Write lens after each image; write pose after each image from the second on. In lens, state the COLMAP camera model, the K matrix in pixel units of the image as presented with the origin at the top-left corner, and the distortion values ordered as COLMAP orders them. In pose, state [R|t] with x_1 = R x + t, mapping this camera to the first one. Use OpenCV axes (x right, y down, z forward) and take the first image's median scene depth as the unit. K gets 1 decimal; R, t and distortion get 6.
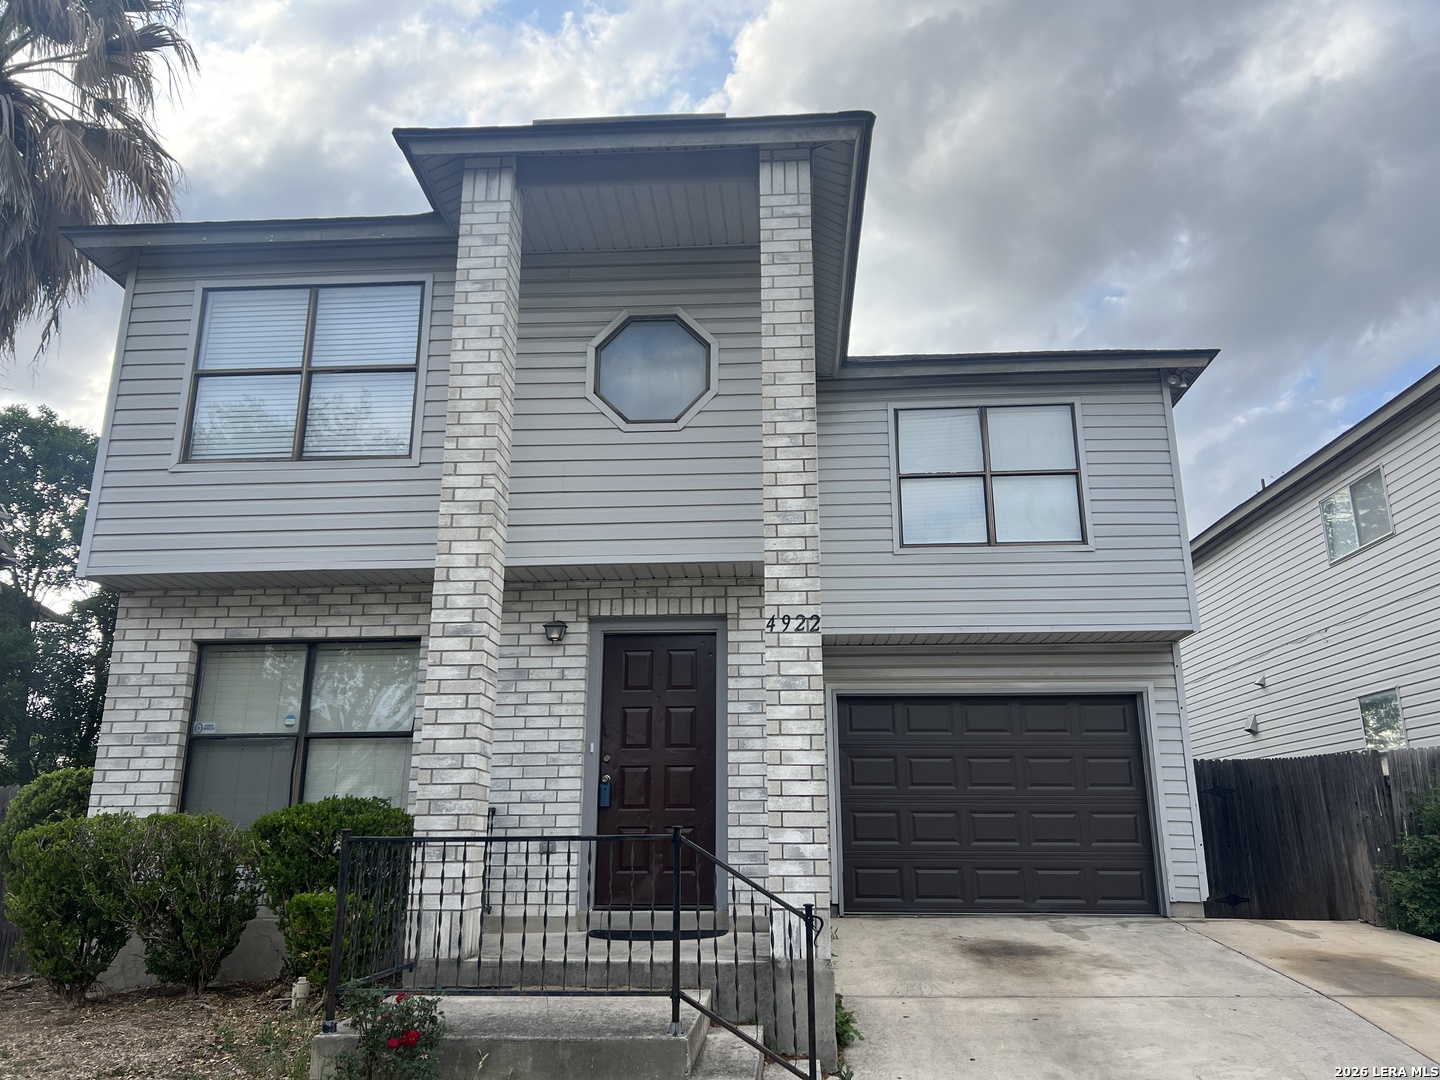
lens RADIAL K [[1077.8, 0, 730.6], [0, 1077.8, 537.1], [0, 0, 1]] dist [0.013330, -0.020736]
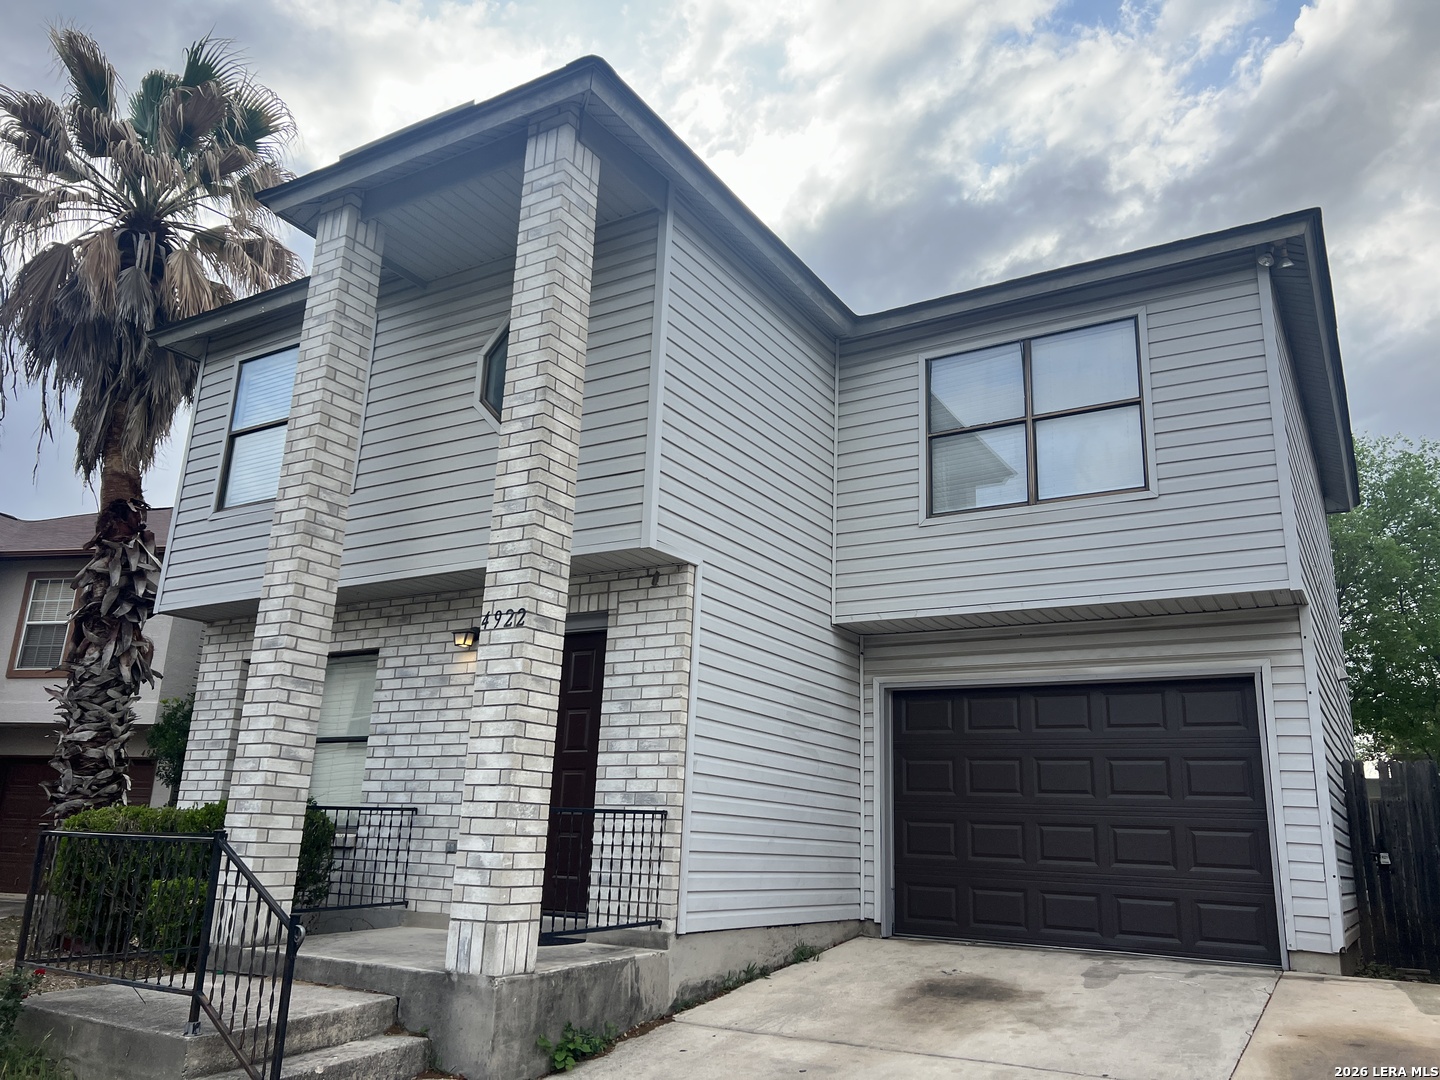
lens RADIAL K [[1077.8, 0, 731.8], [0, 1077.8, 541.7], [0, 0, 1]] dist [0.013330, -0.020736]
pose [[0.887413, -0.091747, -0.451753, 0.528715], [0.093630, 0.995440, -0.018241, 0.038548], [0.451367, -0.026110, 0.891957, 0.197280]]
